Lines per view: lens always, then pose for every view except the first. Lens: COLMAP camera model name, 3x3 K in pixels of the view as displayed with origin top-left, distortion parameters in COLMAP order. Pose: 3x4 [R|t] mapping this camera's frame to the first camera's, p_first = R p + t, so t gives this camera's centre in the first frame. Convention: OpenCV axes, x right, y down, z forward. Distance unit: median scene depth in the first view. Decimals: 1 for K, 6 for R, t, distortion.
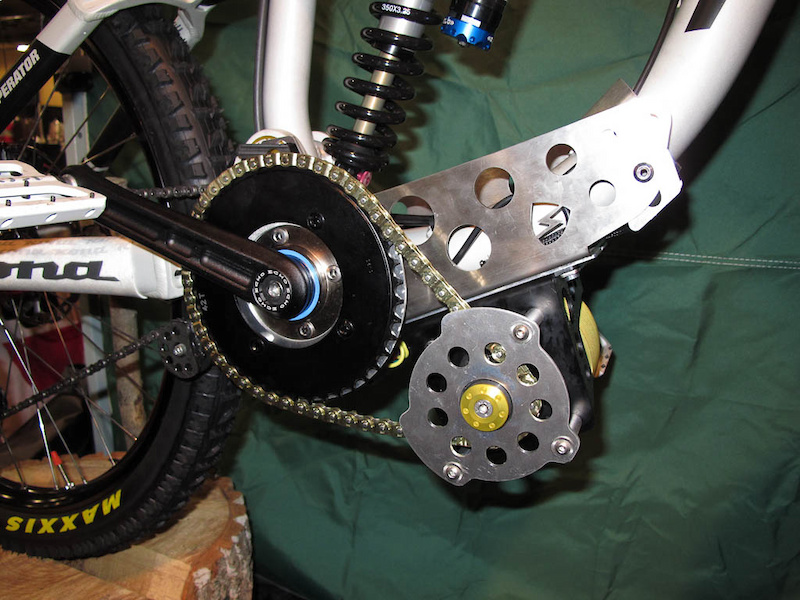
lens RADIAL K [[647.3, 0, 400.0], [0, 647.3, 300.0], [0, 0, 1]] dist [-0.078896, 0.076815]
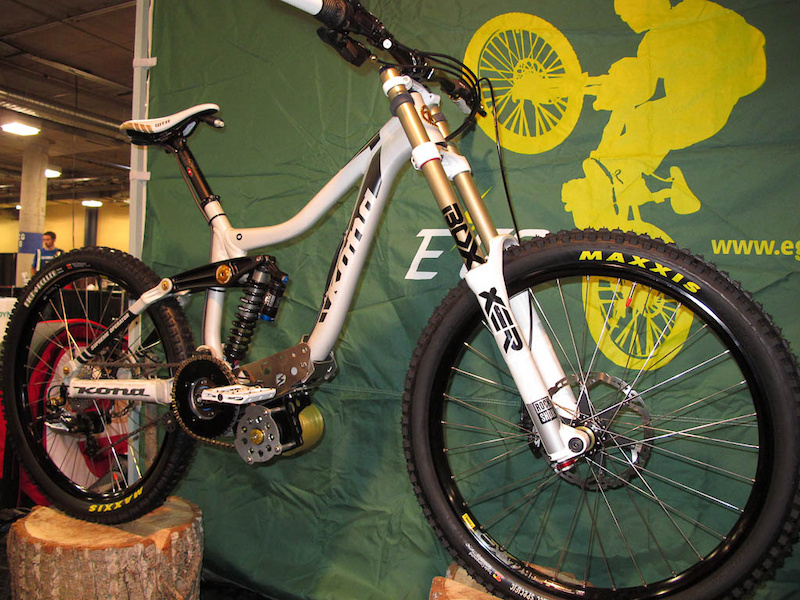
lens RADIAL K [[715.2, 0, 400.0], [0, 715.2, 300.0], [0, 0, 1]] dist [0.000403, -0.000447]
pose [[0.996464, 0.010600, -0.083349, 0.810792], [-0.025758, 0.982784, -0.182953, 0.090850], [0.079975, 0.184453, 0.979582, -1.841161]]
